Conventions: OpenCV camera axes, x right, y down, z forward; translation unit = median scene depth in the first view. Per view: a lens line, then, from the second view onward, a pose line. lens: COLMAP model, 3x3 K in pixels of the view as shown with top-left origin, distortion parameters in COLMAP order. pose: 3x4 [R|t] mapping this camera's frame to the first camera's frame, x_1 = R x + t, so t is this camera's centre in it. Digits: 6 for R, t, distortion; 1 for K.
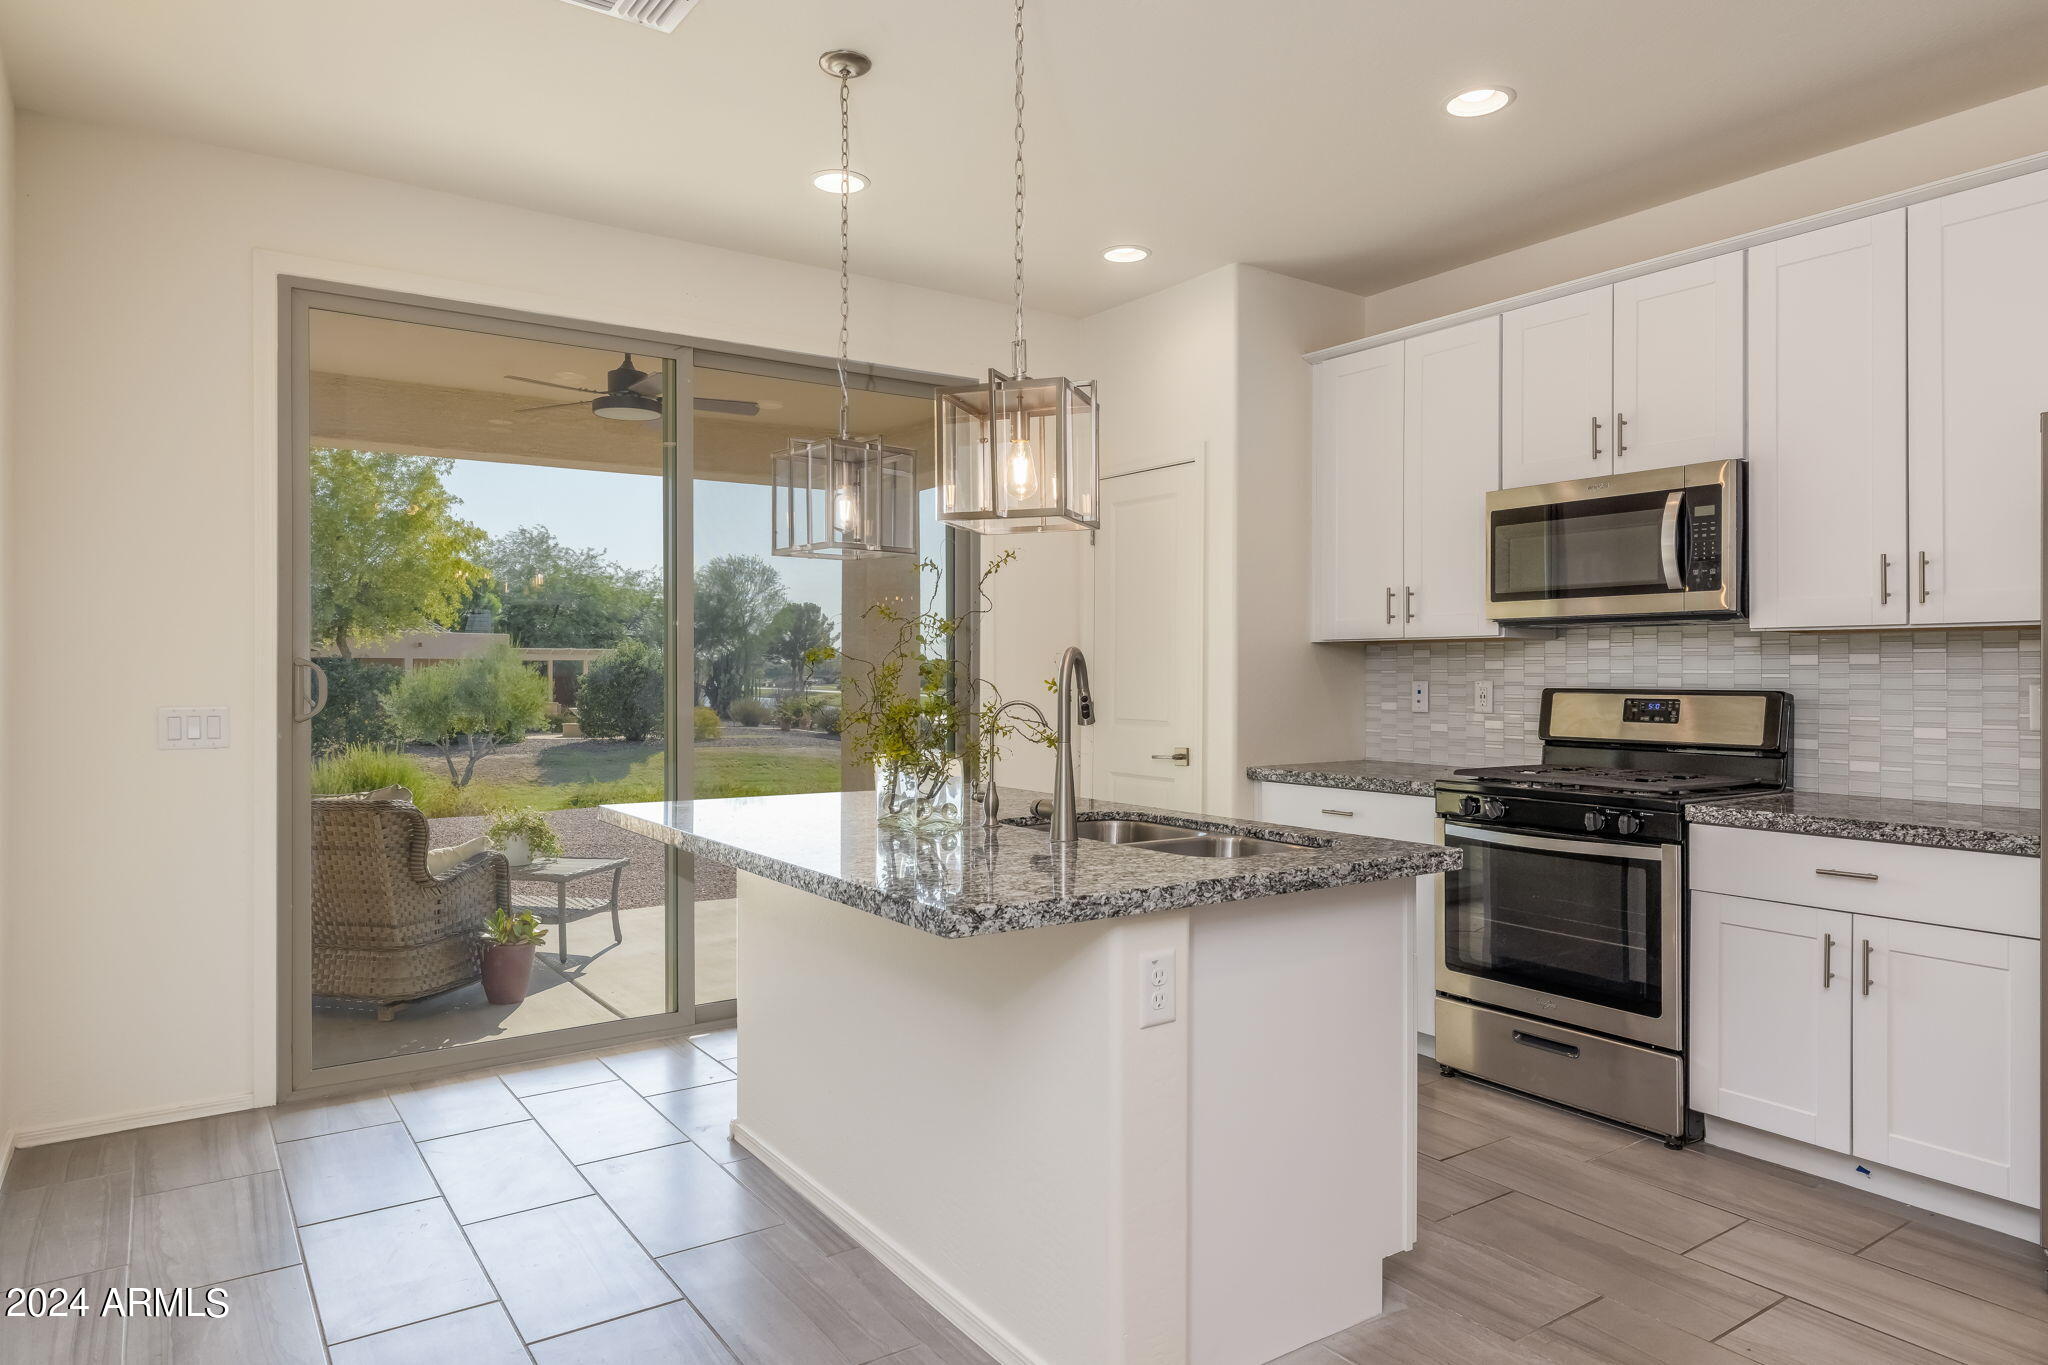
lens RADIAL K [[1249.7, 0, 1015.5], [0, 1249.7, 670.7], [0, 0, 1]] dist [0.001532, 0.001793]
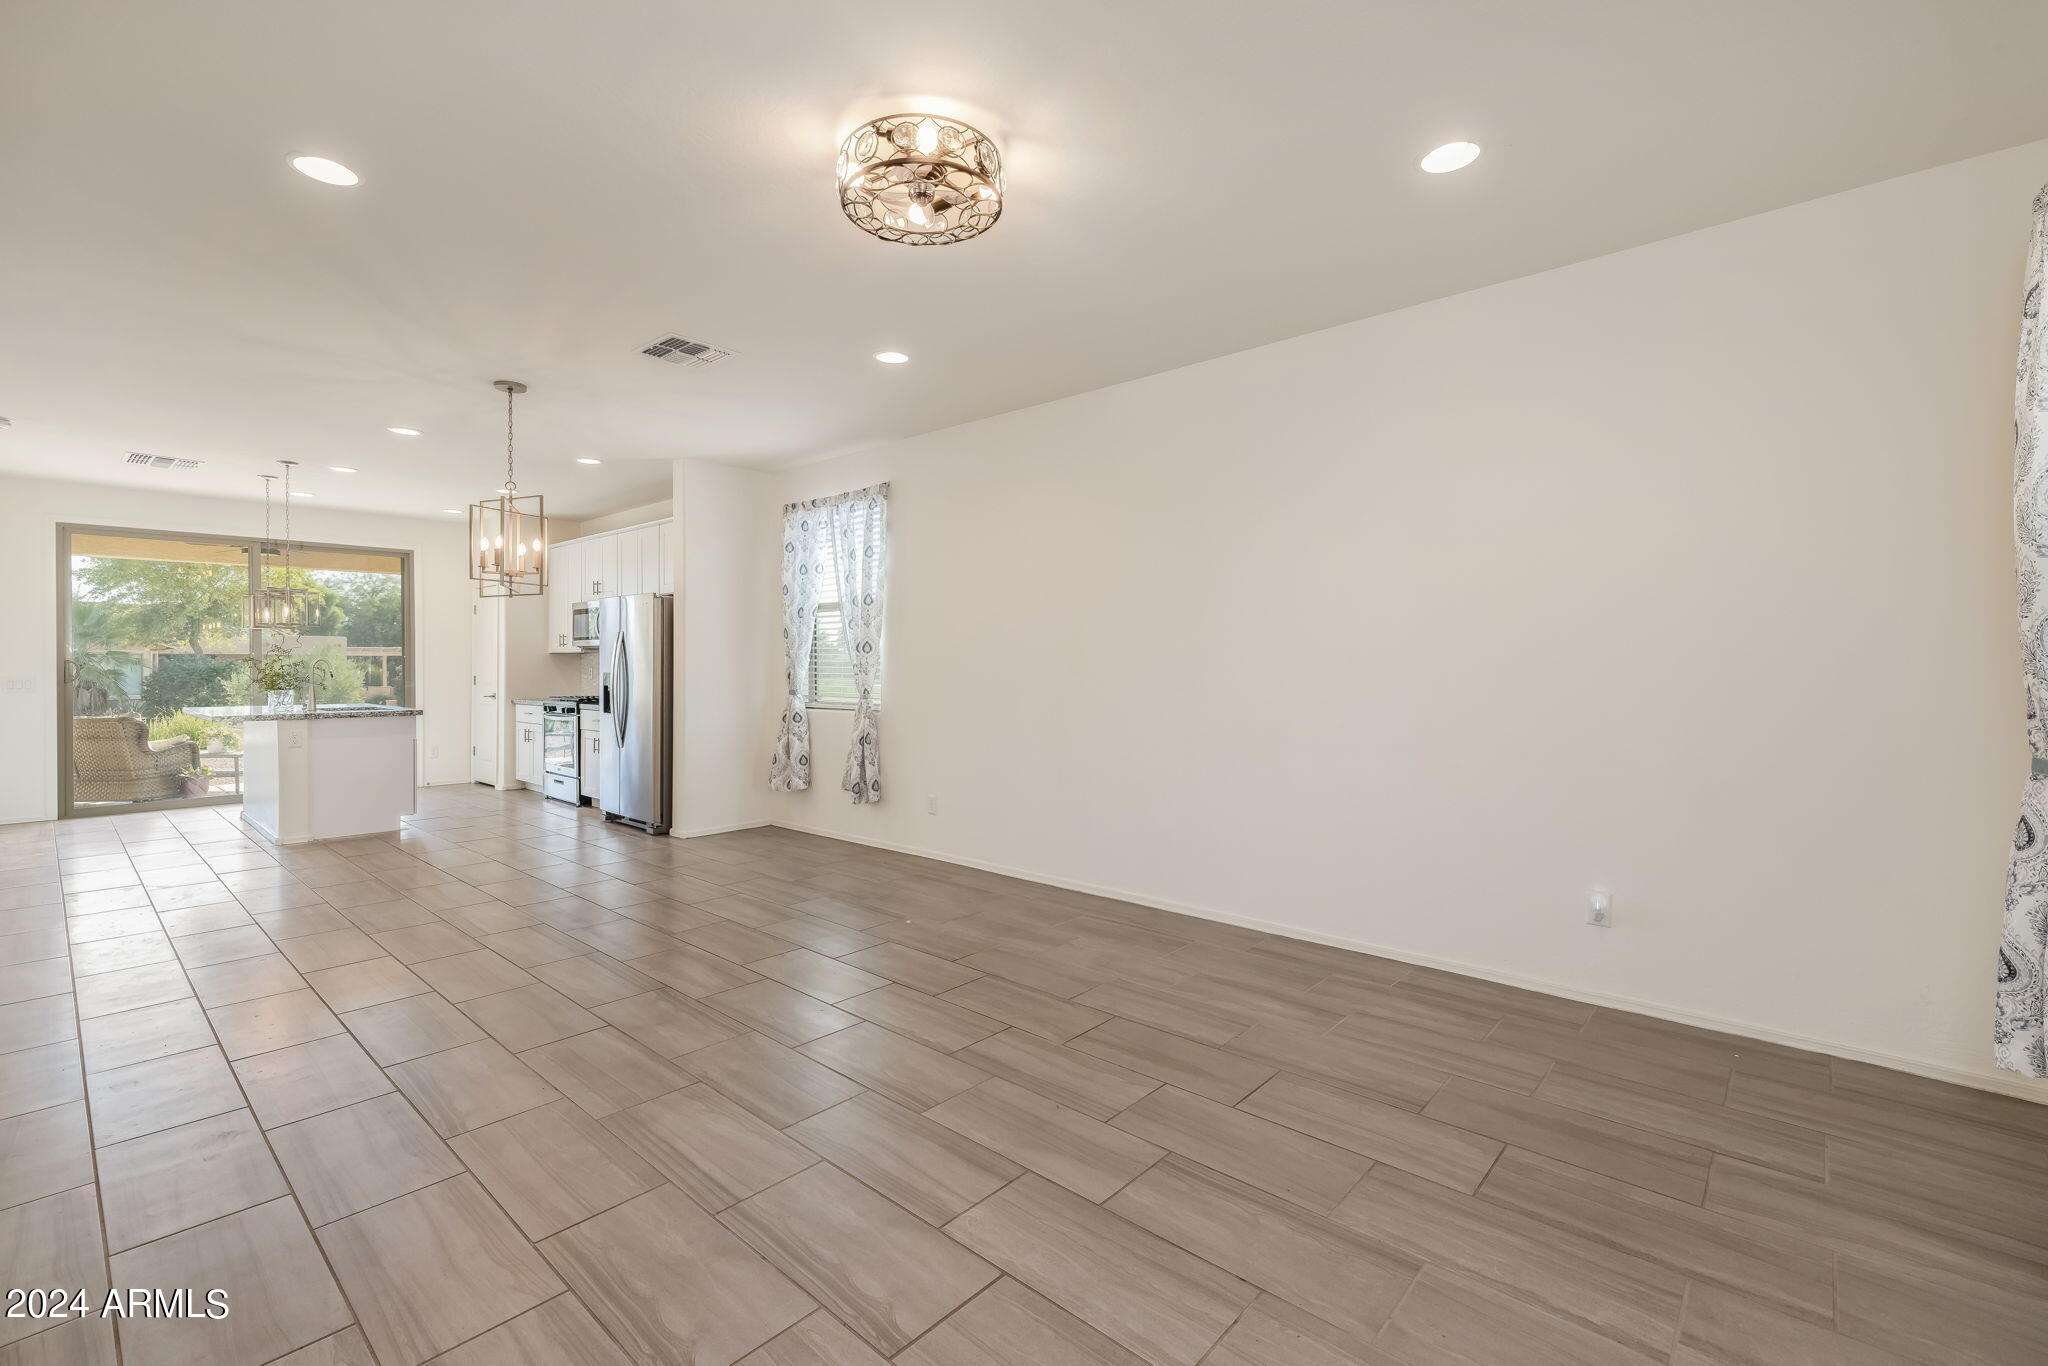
lens RADIAL K [[871.5, 0, 1030.8], [0, 871.5, 672.6], [0, 0, 1]] dist [-0.000094, -0.000260]
pose [[0.968584, -0.001409, 0.248684, 0.771813], [-0.001040, 0.999952, 0.009716, -0.000726], [-0.248686, -0.009670, 0.968536, -1.065475]]
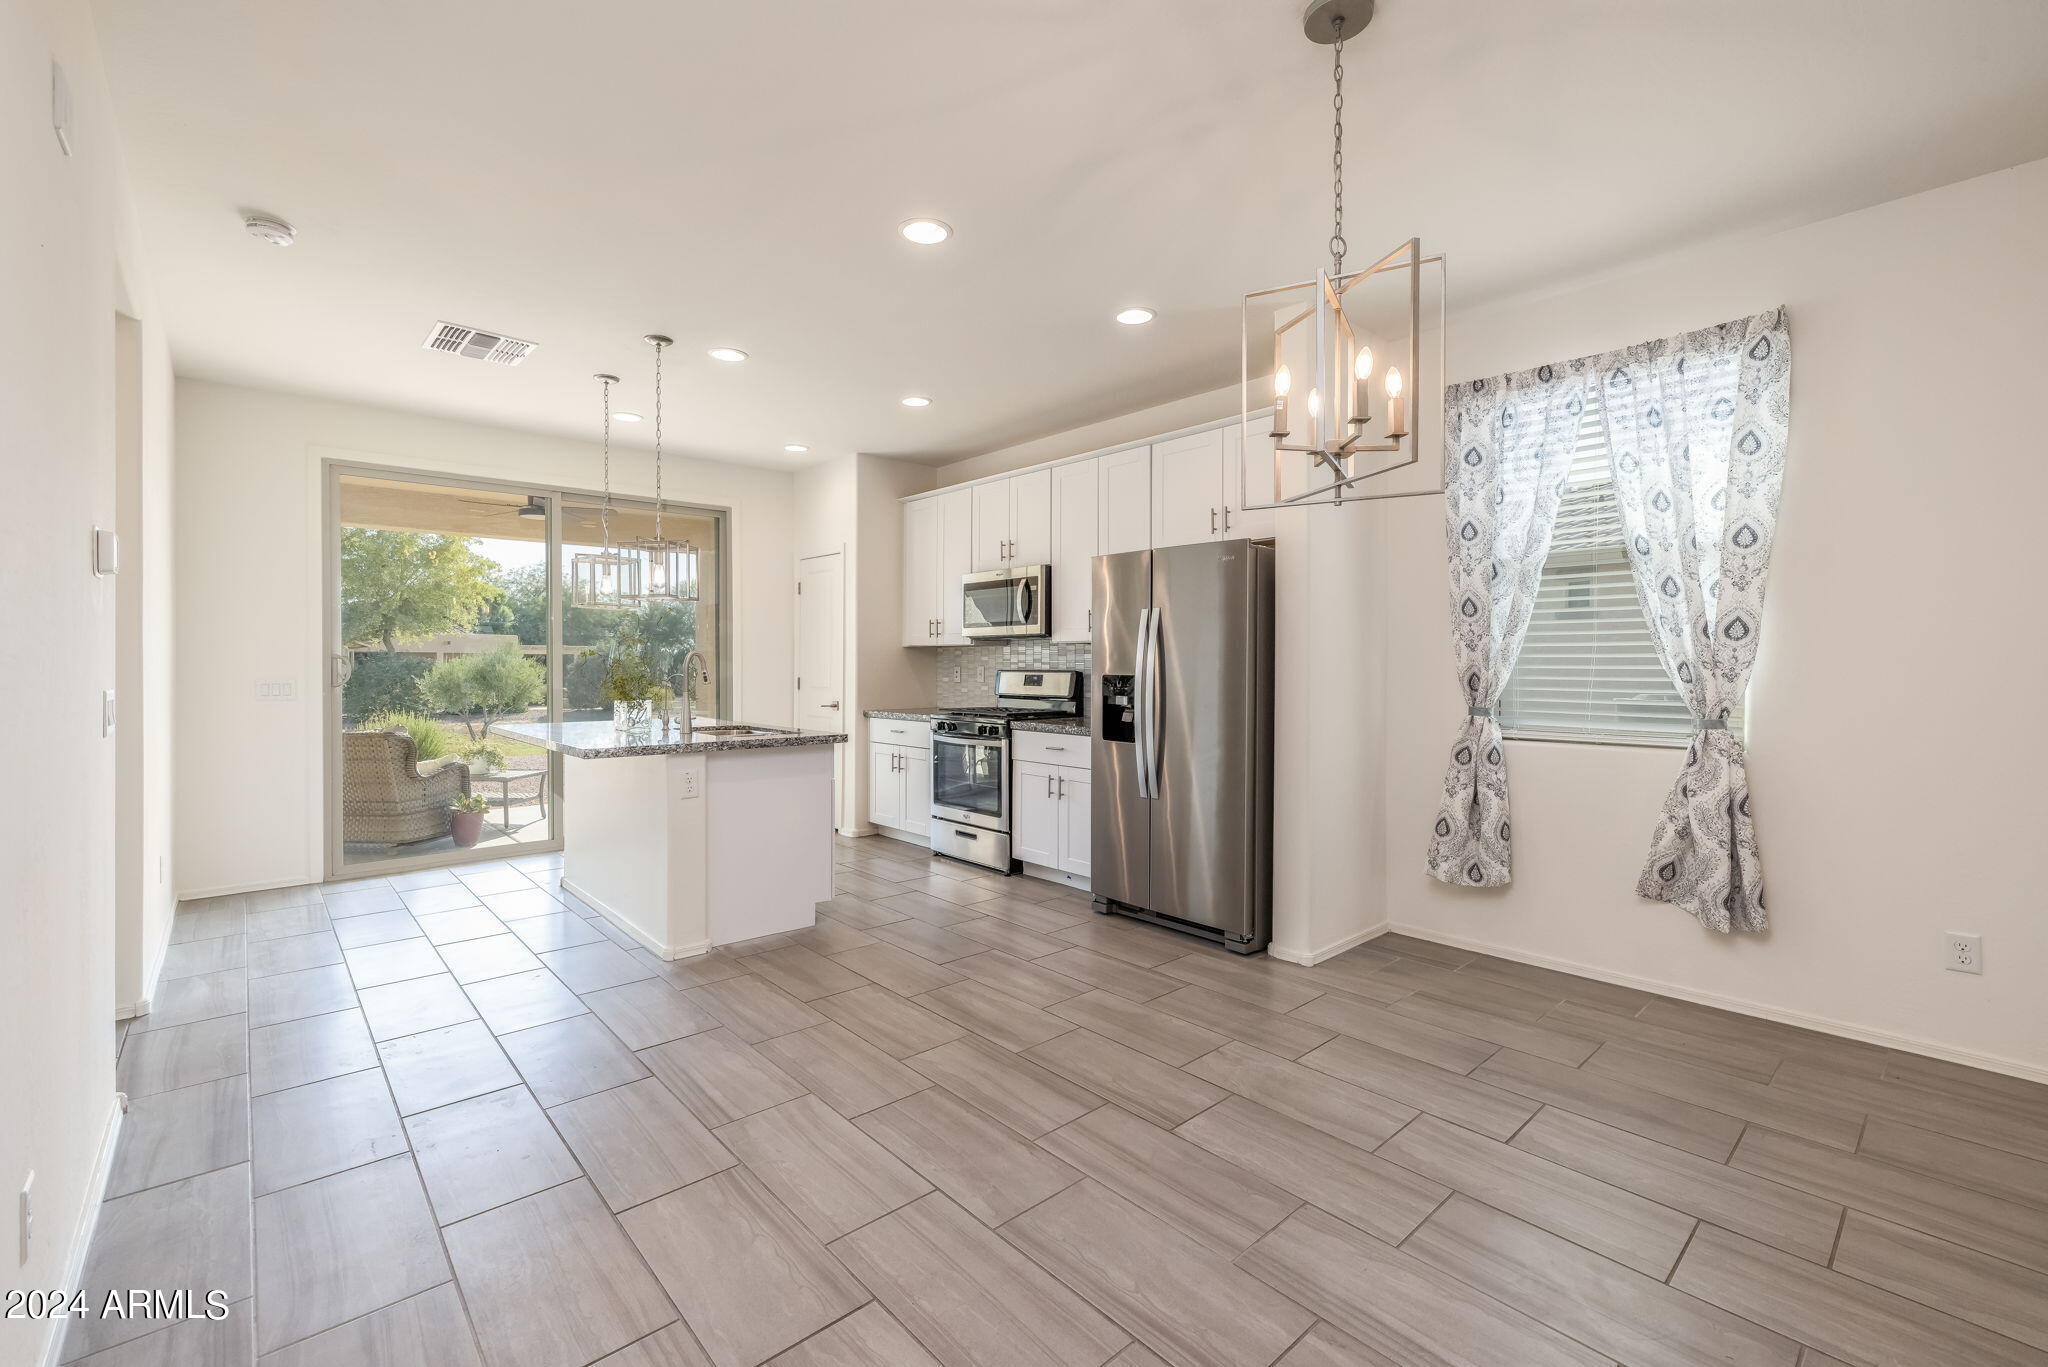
lens RADIAL K [[878.2, 0, 1020.4], [0, 878.2, 670.9], [0, 0, 1]] dist [-0.003207, -0.000386]
pose [[0.991948, 0.001544, 0.126640, 0.235865], [-0.002665, 0.999959, 0.008683, 0.002386], [-0.126621, -0.008951, 0.991911, -0.367261]]
